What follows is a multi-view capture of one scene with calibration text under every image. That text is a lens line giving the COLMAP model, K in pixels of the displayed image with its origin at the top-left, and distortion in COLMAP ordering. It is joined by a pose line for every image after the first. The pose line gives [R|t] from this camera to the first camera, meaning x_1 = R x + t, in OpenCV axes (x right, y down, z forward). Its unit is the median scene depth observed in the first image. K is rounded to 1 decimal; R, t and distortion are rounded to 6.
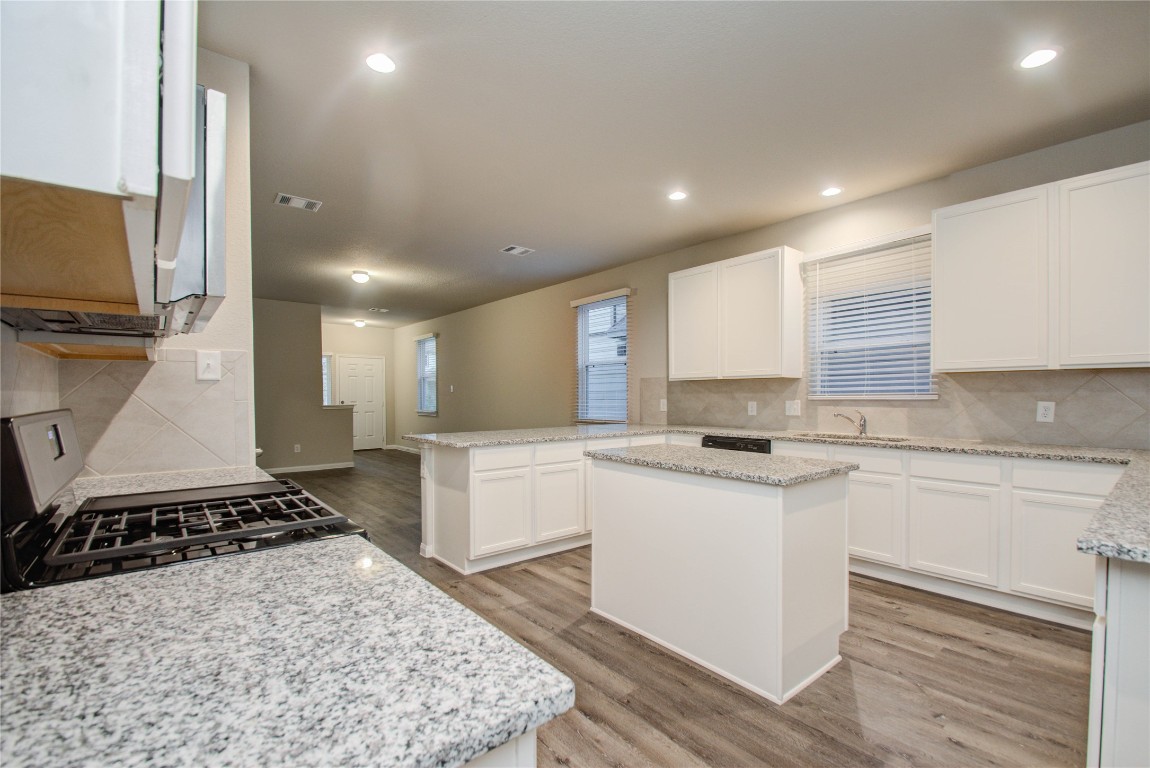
lens RADIAL K [[513.2, 0, 577.0], [0, 513.2, 392.1], [0, 0, 1]] dist [0.007340, -0.012172]
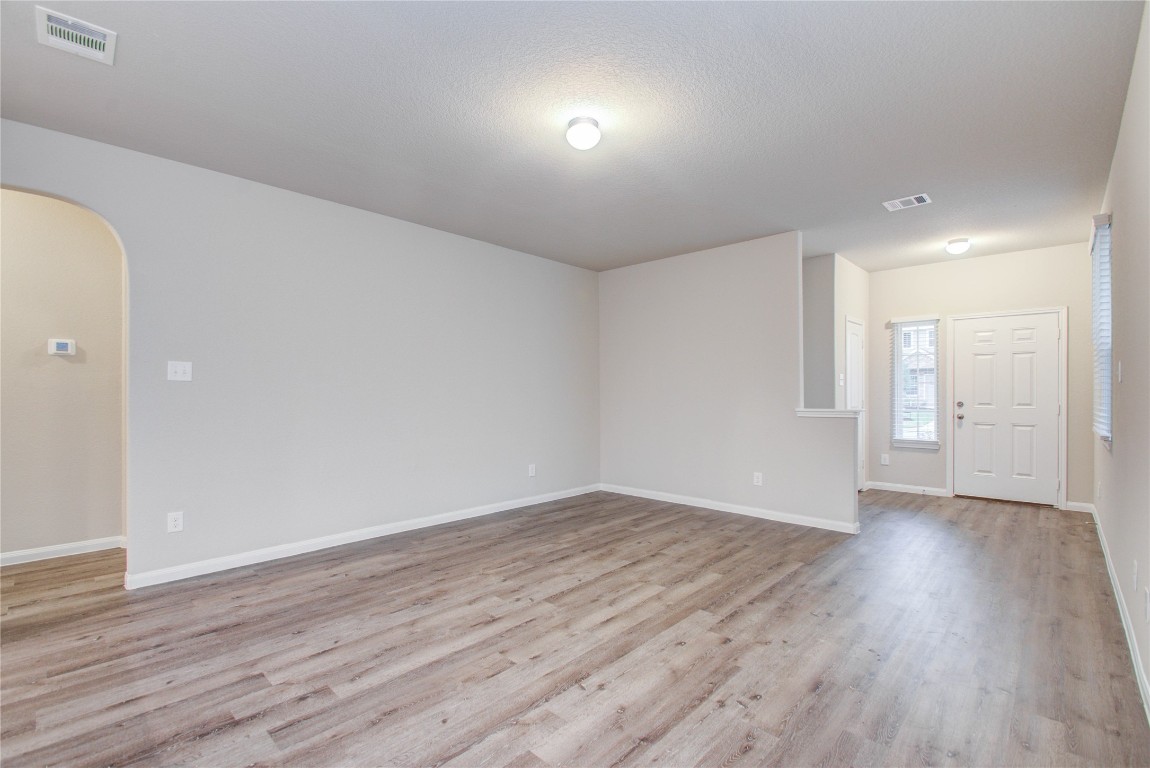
lens RADIAL K [[513.2, 0, 578.9], [0, 513.2, 385.8], [0, 0, 1]] dist [0.007340, -0.012172]
pose [[0.139376, -0.010834, -0.990180, 0.062398], [0.008912, 0.999913, -0.009686, 0.006957], [0.990199, -0.007475, 0.139461, 1.385217]]
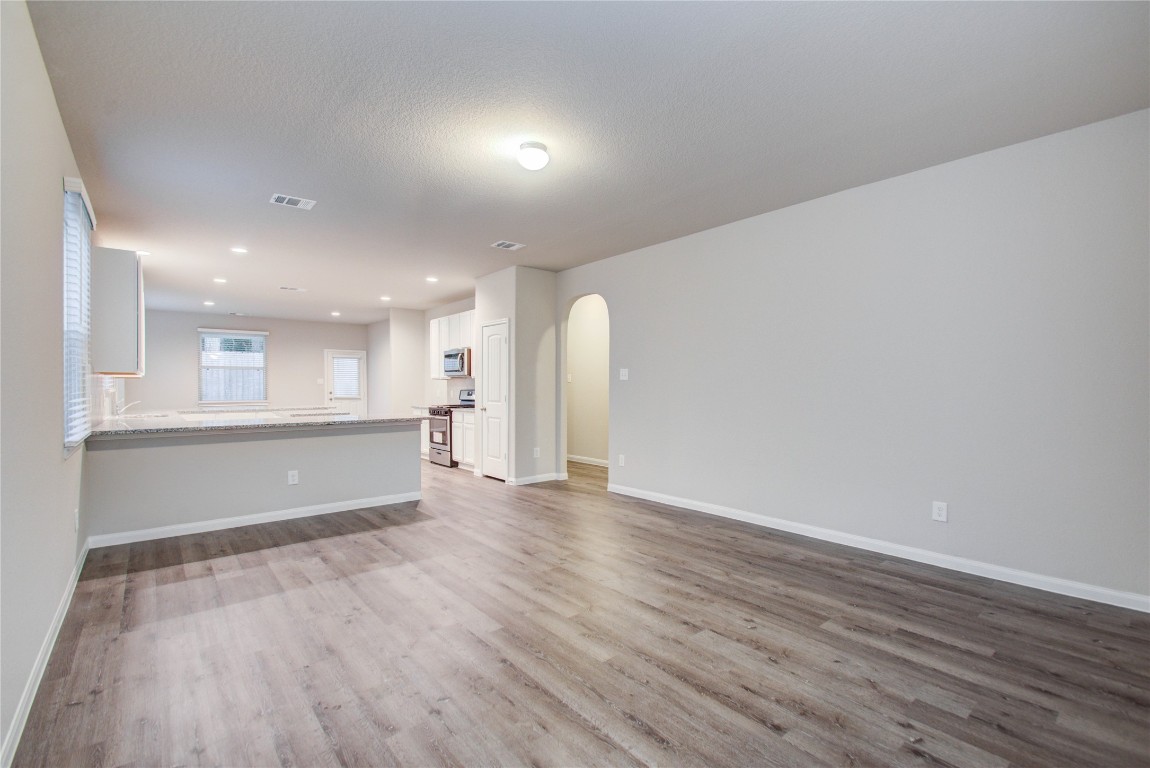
lens RADIAL K [[513.2, 0, 592.8], [0, 513.2, 405.0], [0, 0, 1]] dist [0.007340, -0.012172]
pose [[-0.999535, 0.005139, -0.030050, -0.685473], [0.004263, 0.999566, 0.029145, 0.011748], [0.030187, 0.029003, -0.999123, 2.256552]]
